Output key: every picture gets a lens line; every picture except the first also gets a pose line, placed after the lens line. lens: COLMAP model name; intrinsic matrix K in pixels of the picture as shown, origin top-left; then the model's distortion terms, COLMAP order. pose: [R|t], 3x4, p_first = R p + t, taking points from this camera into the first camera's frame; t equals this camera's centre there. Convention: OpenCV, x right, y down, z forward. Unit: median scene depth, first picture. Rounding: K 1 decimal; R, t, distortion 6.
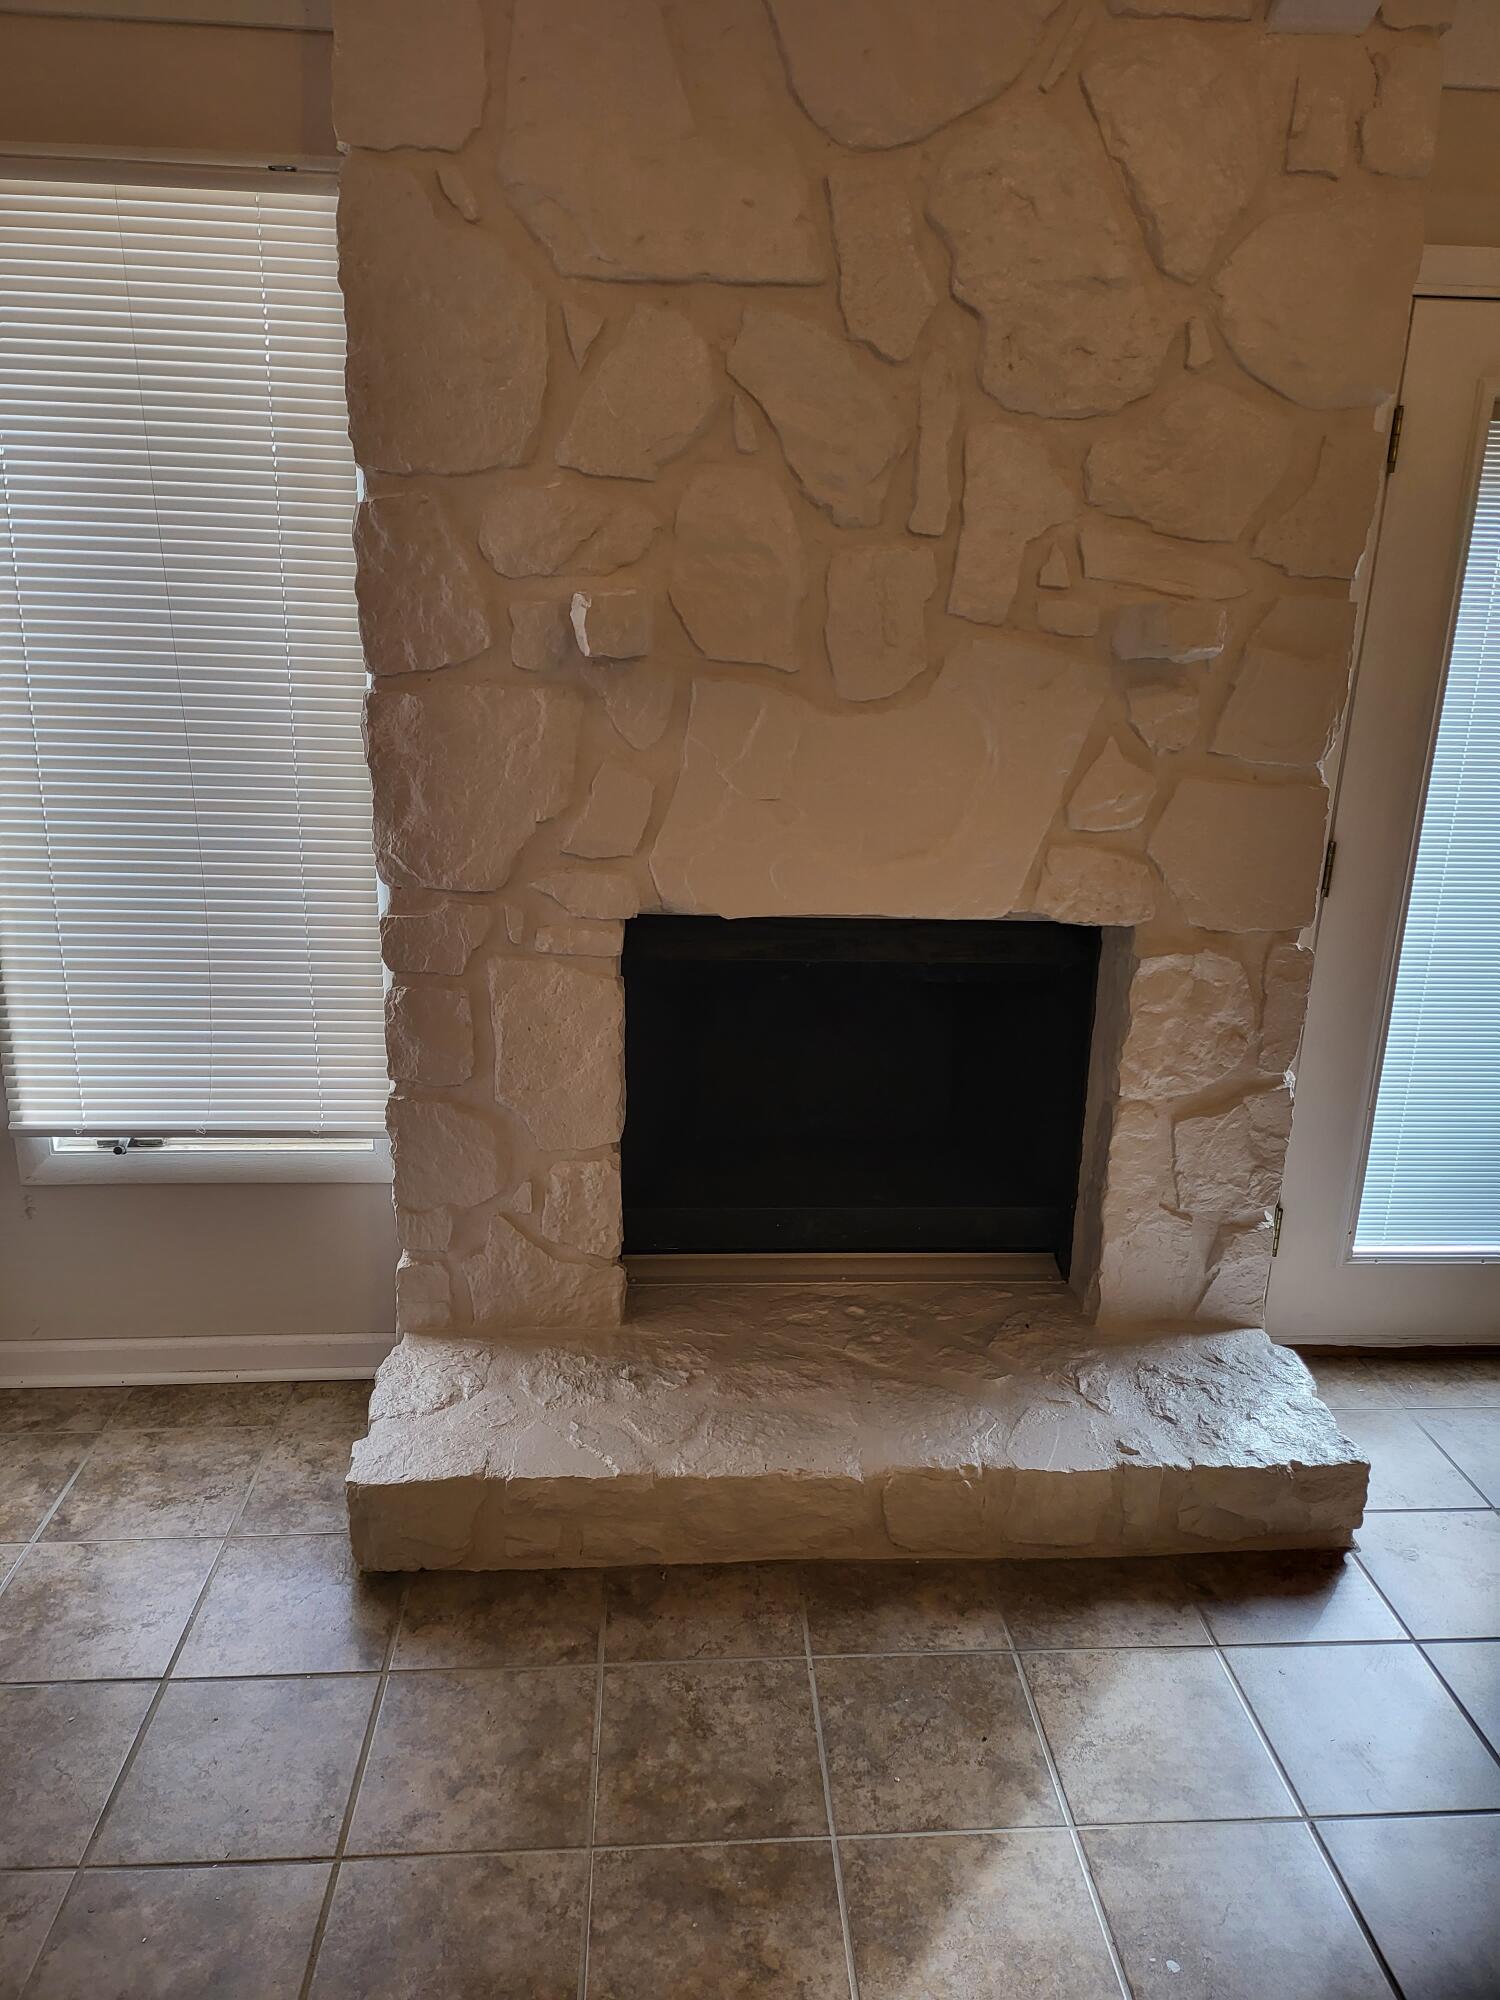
lens RADIAL K [[1414.7, 0, 762.2], [0, 1414.7, 984.0], [0, 0, 1]] dist [0.045921, -0.001448]
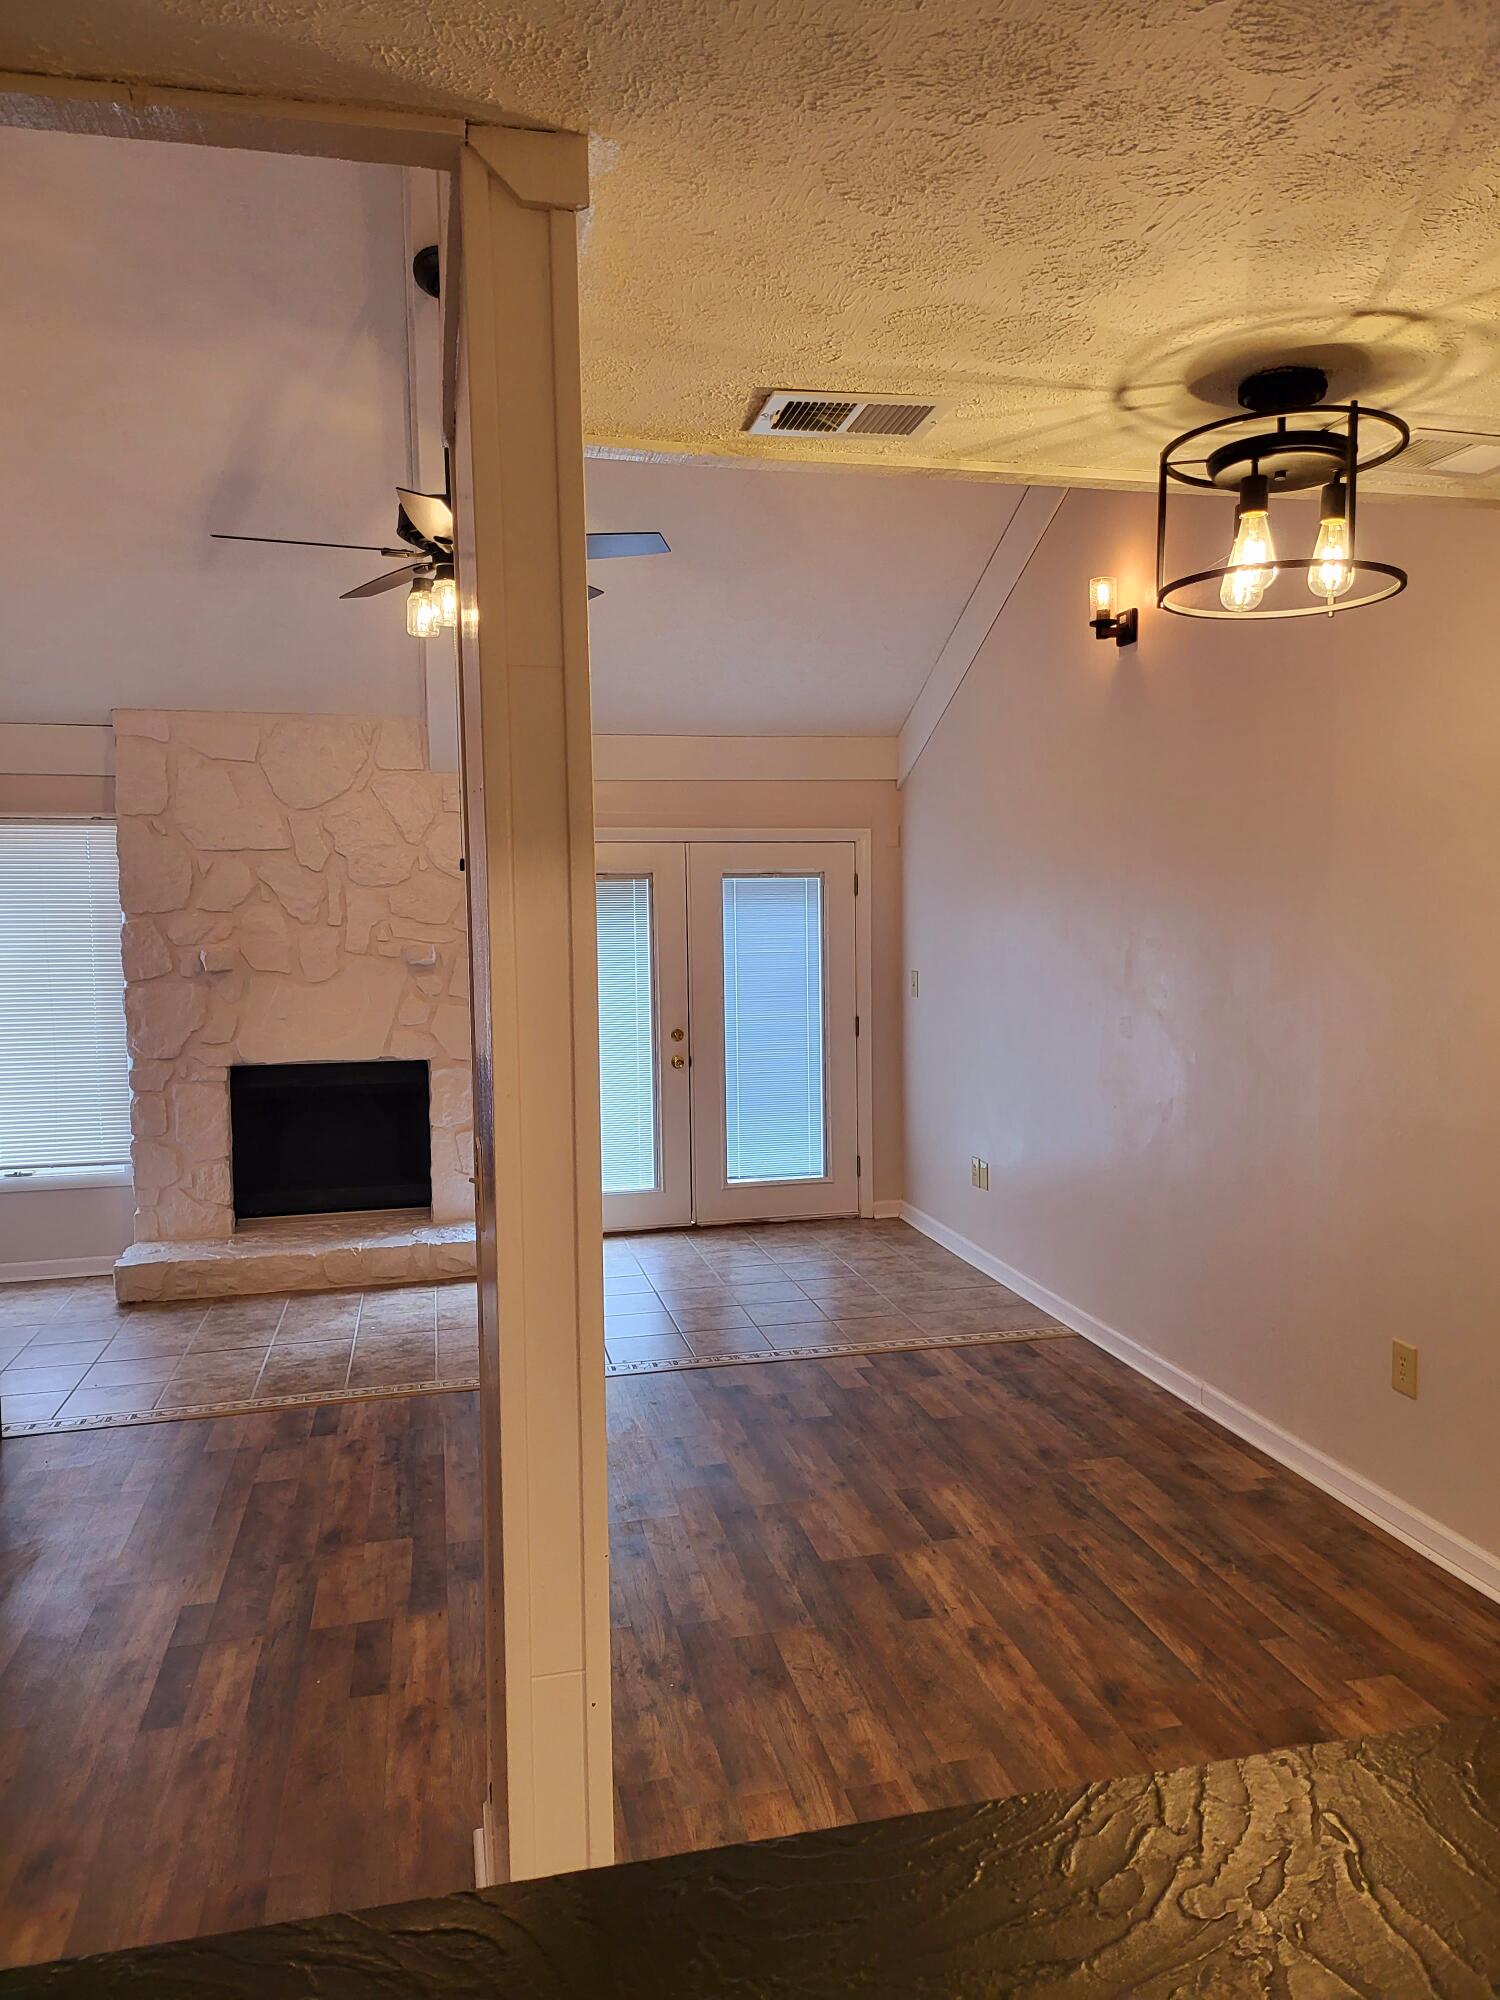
lens RADIAL K [[1387.8, 0, 766.3], [0, 1387.8, 1008.2], [0, 0, 1]] dist [0.076300, -0.079943]
pose [[0.984684, -0.051755, 0.166487, 0.481069], [0.085578, 0.975450, -0.202913, 0.482040], [-0.151898, 0.214053, 0.964940, -1.769475]]
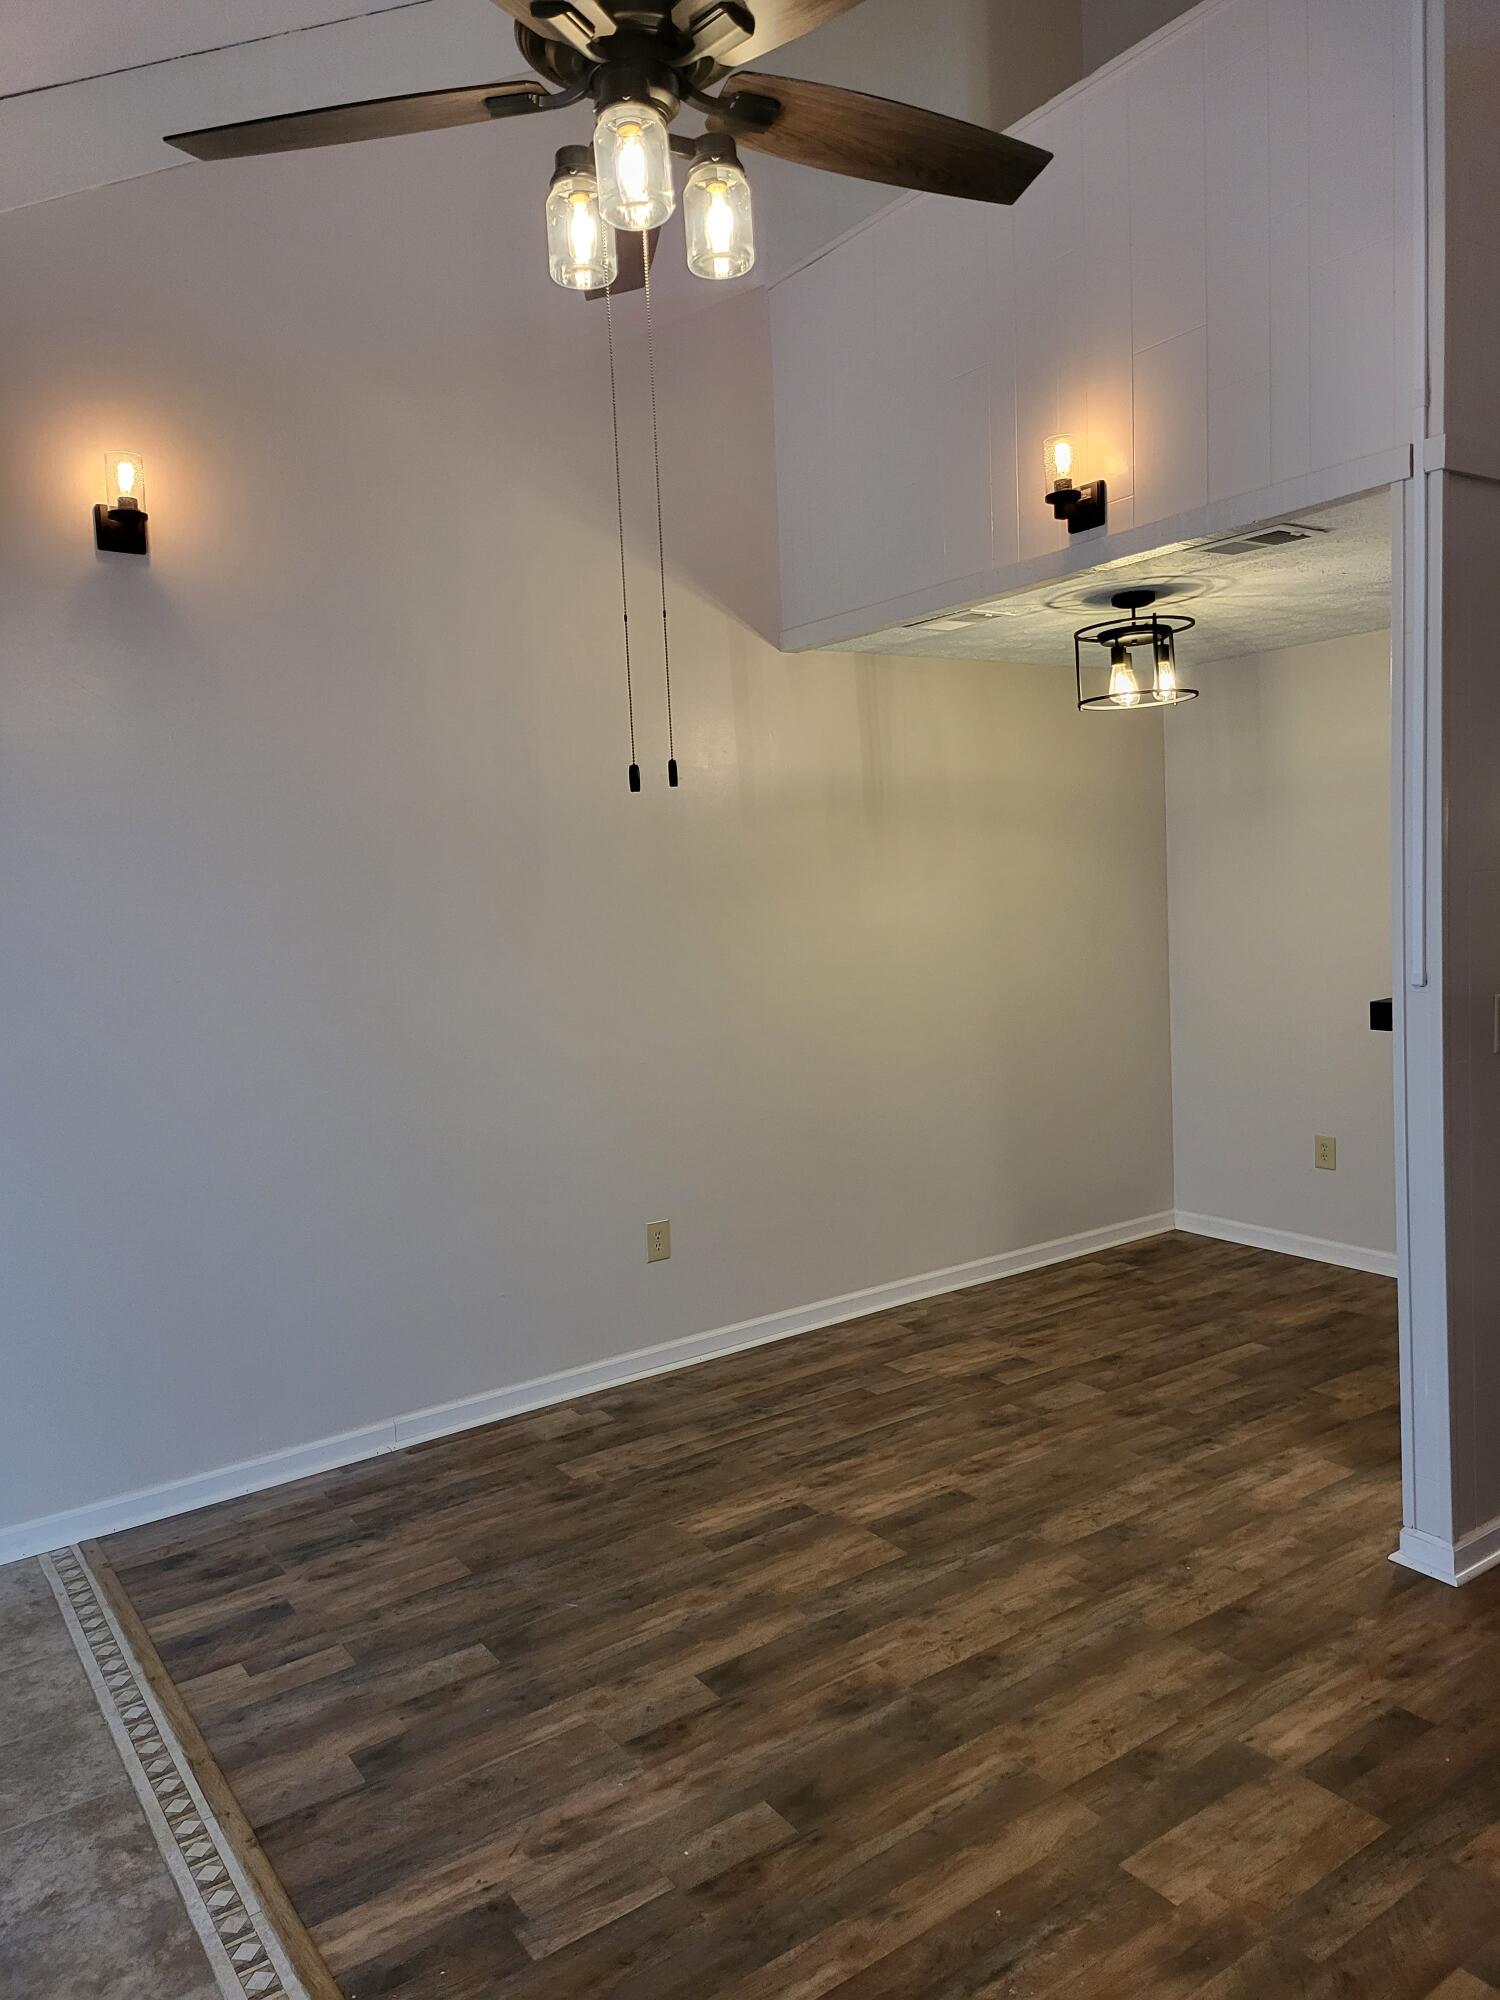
lens RADIAL K [[1387.8, 0, 766.3], [0, 1387.8, 1008.2], [0, 0, 1]] dist [0.076300, -0.079943]
pose [[-0.523157, -0.082048, 0.848278, -0.319026], [0.269673, 0.928272, 0.256100, -0.151525], [-0.808445, 0.362738, -0.463506, 0.337162]]
